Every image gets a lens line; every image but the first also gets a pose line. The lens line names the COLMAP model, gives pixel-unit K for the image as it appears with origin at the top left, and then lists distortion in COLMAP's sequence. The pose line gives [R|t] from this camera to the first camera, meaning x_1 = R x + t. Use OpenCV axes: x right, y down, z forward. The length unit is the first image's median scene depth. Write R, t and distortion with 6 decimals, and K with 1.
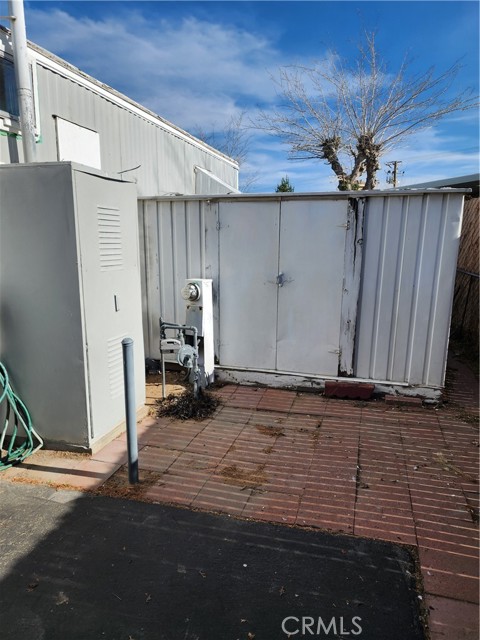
lens RADIAL K [[430.9, 0, 239.5], [0, 430.9, 334.8], [0, 0, 1]] dist [0.060731, -0.057804]
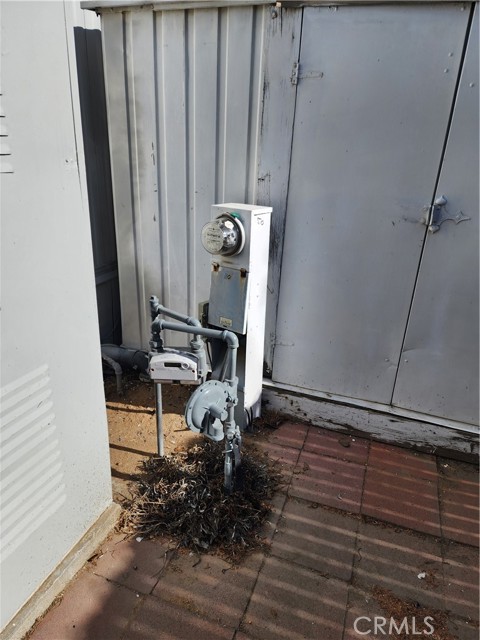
lens RADIAL K [[430.9, 0, 239.5], [0, 430.9, 334.8], [0, 0, 1]] dist [0.060731, -0.057804]
pose [[0.997721, 0.056992, -0.036127, -0.073815], [-0.049145, 0.980606, 0.189728, -0.082688], [0.046240, -0.187520, 0.981172, 0.534601]]
